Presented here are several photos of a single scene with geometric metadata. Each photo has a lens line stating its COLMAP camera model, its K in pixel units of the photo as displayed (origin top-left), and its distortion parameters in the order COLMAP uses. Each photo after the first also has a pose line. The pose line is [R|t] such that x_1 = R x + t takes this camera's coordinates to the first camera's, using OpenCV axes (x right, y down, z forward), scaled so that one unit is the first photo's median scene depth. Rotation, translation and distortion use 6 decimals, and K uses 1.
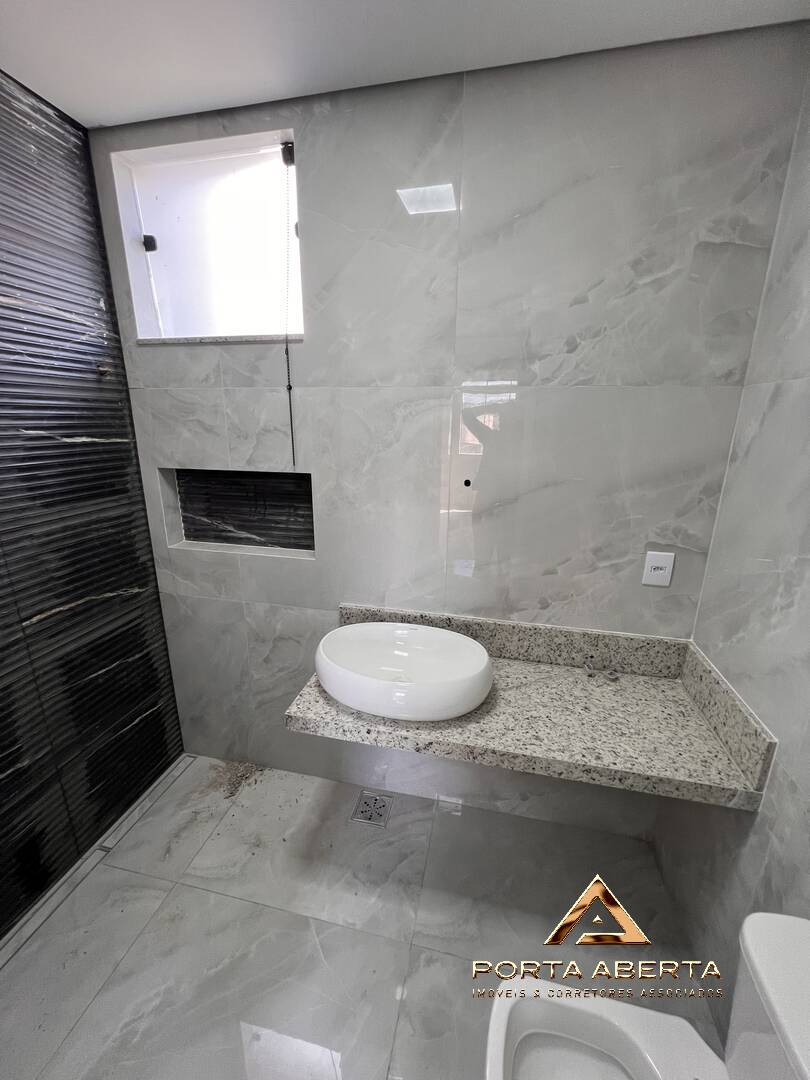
lens RADIAL K [[441.2, 0, 404.4], [0, 441.2, 539.0], [0, 0, 1]] dist [-0.000343, -0.000023]
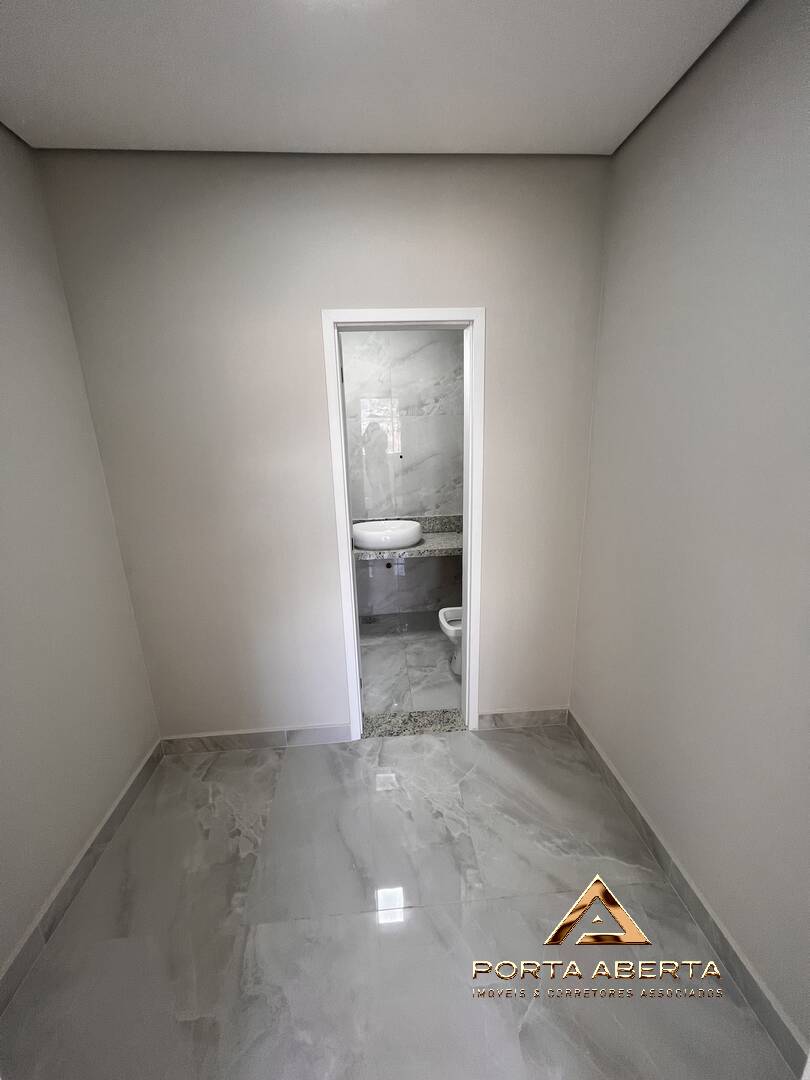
lens RADIAL K [[441.2, 0, 405.3], [0, 441.2, 538.3], [0, 0, 1]] dist [-0.000343, -0.000023]
pose [[0.954711, -0.110210, 0.276372, -0.586634], [0.116788, 0.993129, -0.007402, 0.356528], [-0.273657, 0.039344, 0.961022, -1.374627]]
